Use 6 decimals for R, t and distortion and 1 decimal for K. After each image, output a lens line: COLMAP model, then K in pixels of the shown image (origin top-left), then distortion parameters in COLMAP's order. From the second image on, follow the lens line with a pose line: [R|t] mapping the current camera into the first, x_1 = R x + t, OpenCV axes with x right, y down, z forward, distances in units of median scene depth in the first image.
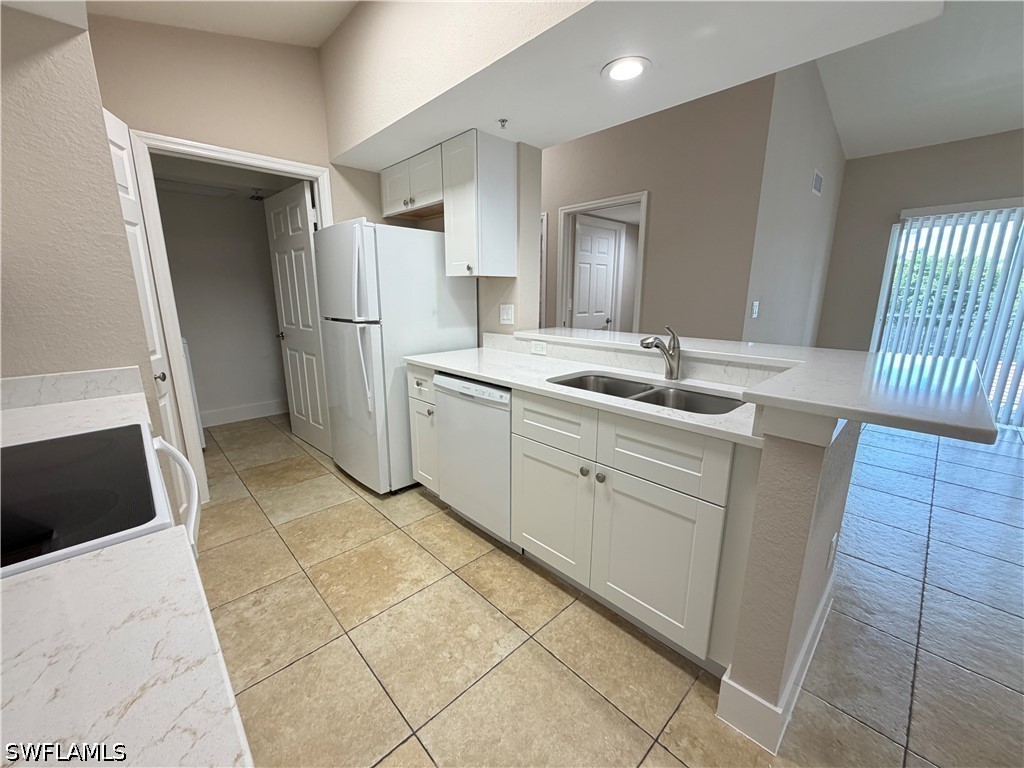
lens RADIAL K [[408.7, 0, 509.5], [0, 408.7, 384.1], [0, 0, 1]] dist [0.000737, -0.000045]
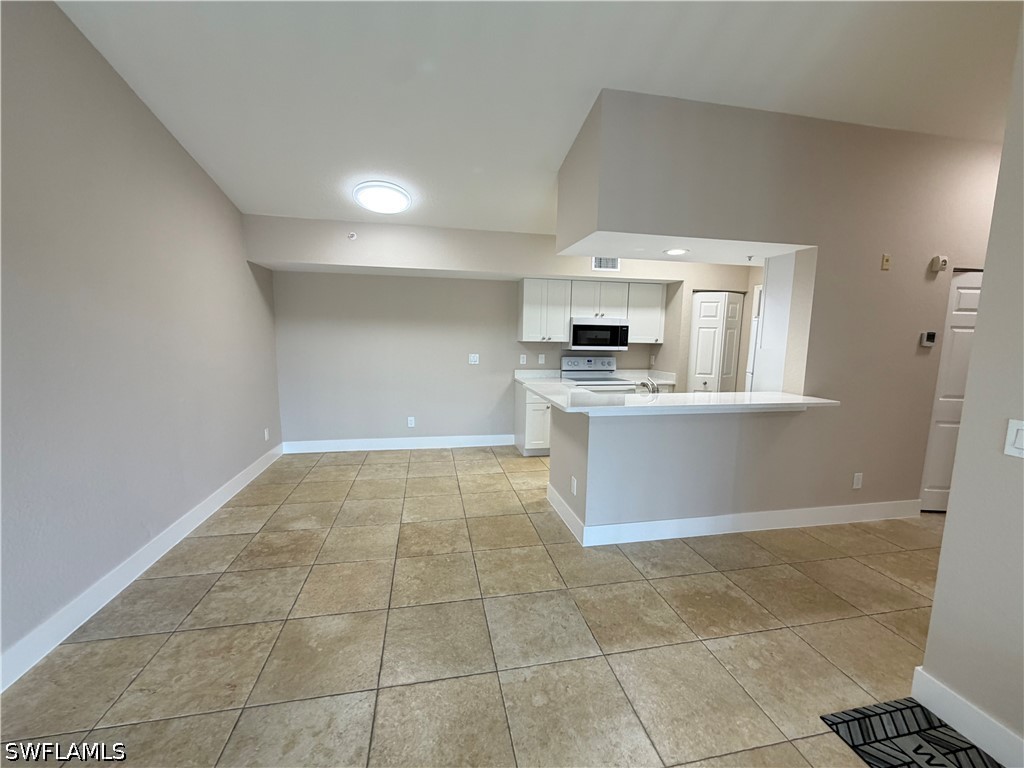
lens RADIAL K [[408.7, 0, 509.5], [0, 408.7, 384.1], [0, 0, 1]] dist [0.000737, -0.000045]
pose [[-0.529256, 0.096003, -0.843013, 1.736764], [-0.201893, 0.950790, 0.235028, -0.318915], [0.824092, 0.294588, -0.483829, 1.042267]]
